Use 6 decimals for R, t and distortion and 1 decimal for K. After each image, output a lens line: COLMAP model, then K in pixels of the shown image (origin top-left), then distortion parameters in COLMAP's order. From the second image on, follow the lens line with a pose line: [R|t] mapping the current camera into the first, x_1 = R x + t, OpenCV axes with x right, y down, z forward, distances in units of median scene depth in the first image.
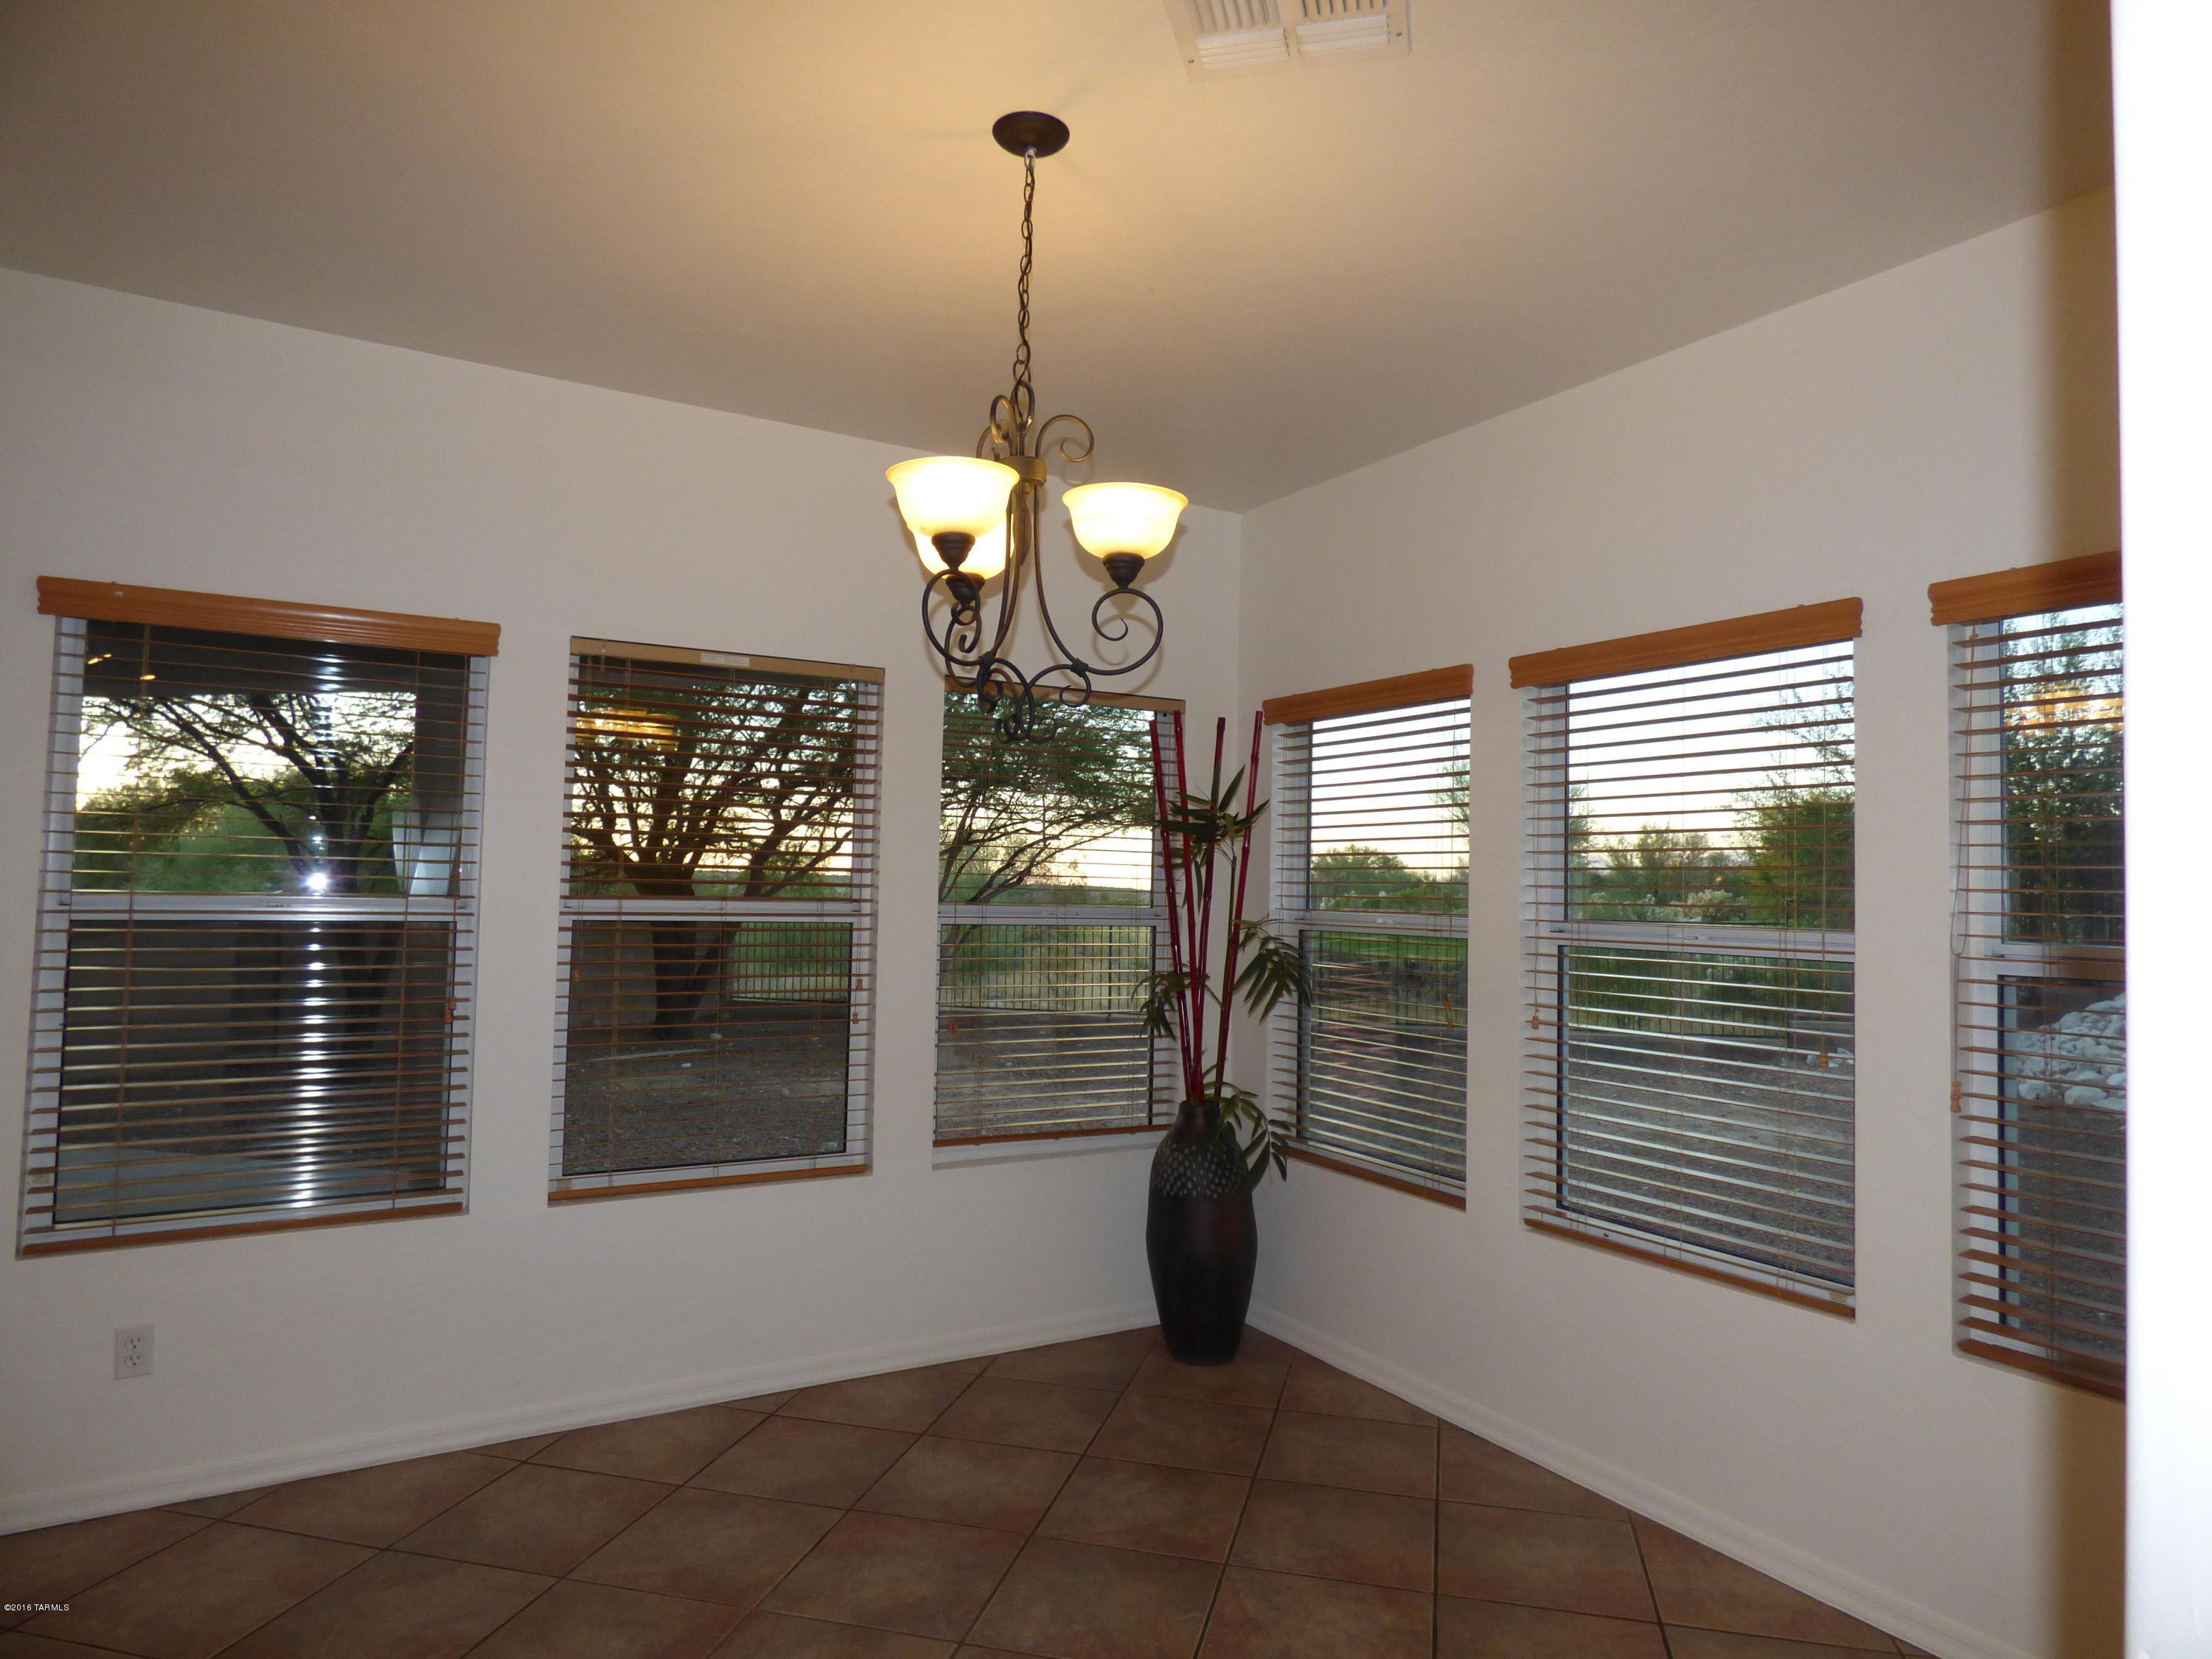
lens RADIAL K [[1310.9, 0, 1106.0], [0, 1310.9, 829.5], [0, 0, 1]] dist [0.000045, 0.001284]
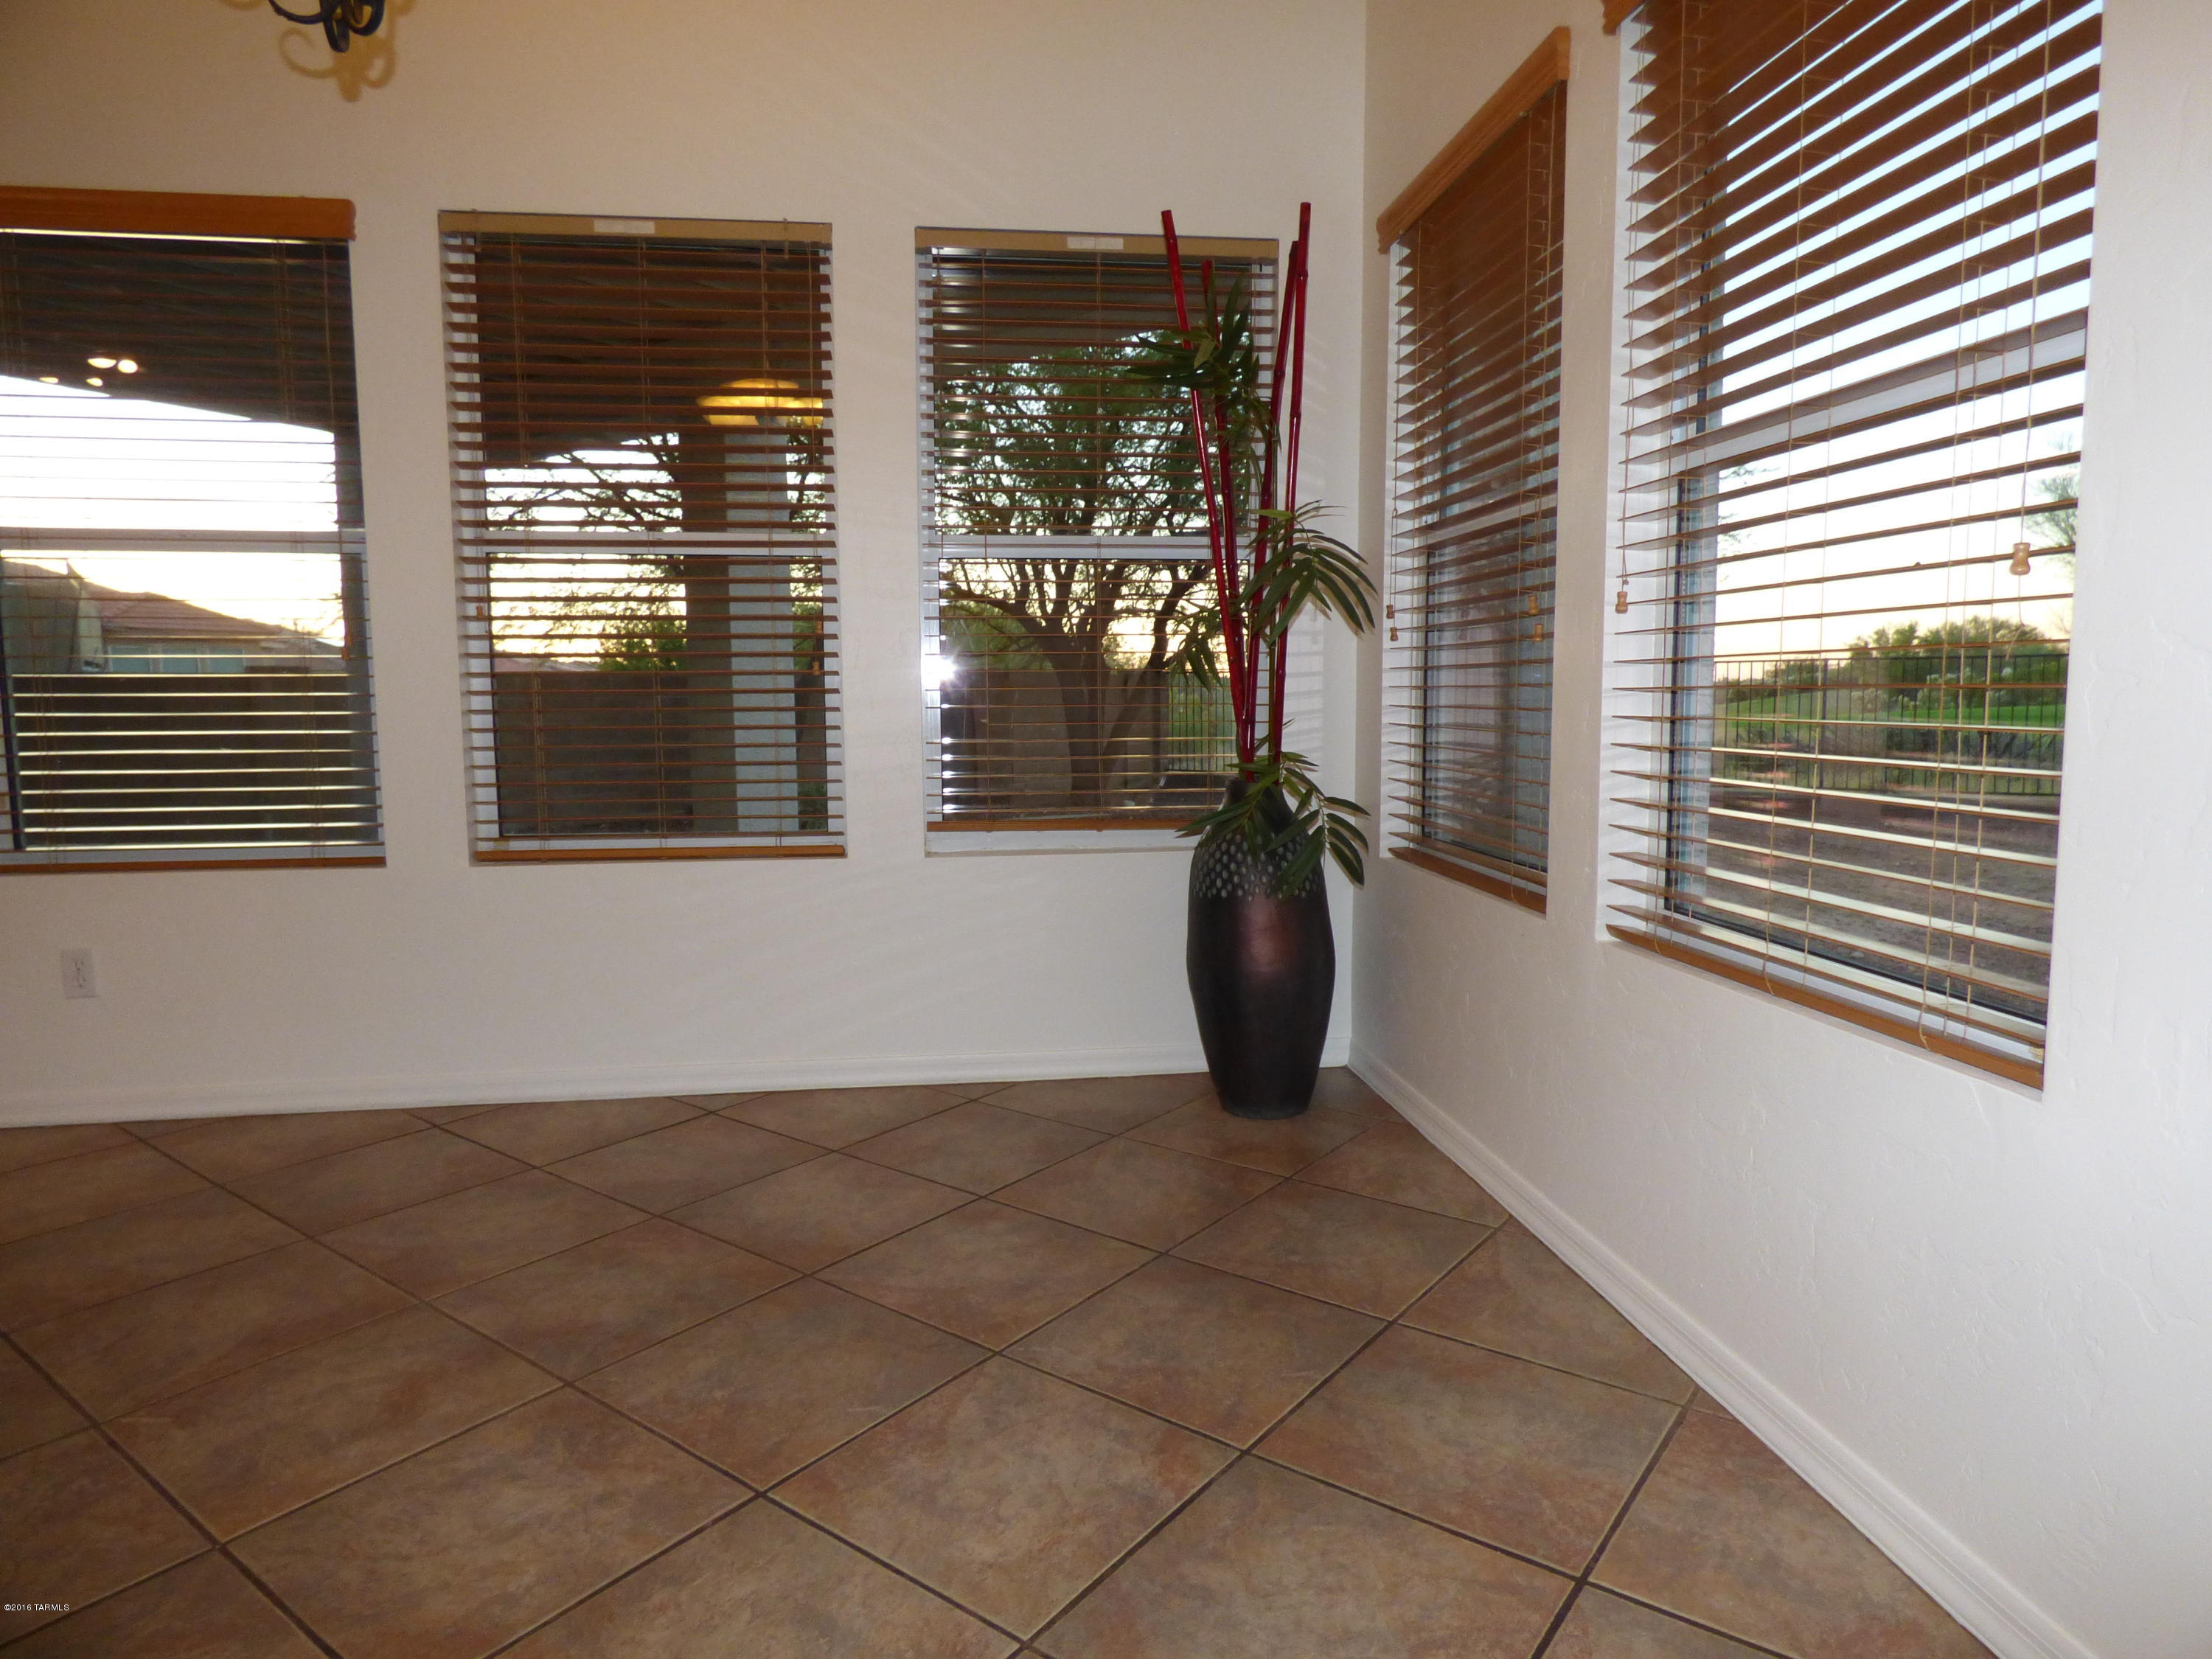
lens RADIAL K [[1302.3, 0, 1128.4], [0, 1302.3, 820.5], [0, 0, 1]] dist [-0.004674, -0.001012]
pose [[0.921403, 0.012716, -0.388400, 0.366445], [0.041701, 0.990458, 0.131355, 0.165611], [0.386364, -0.137228, 0.912081, 0.375826]]
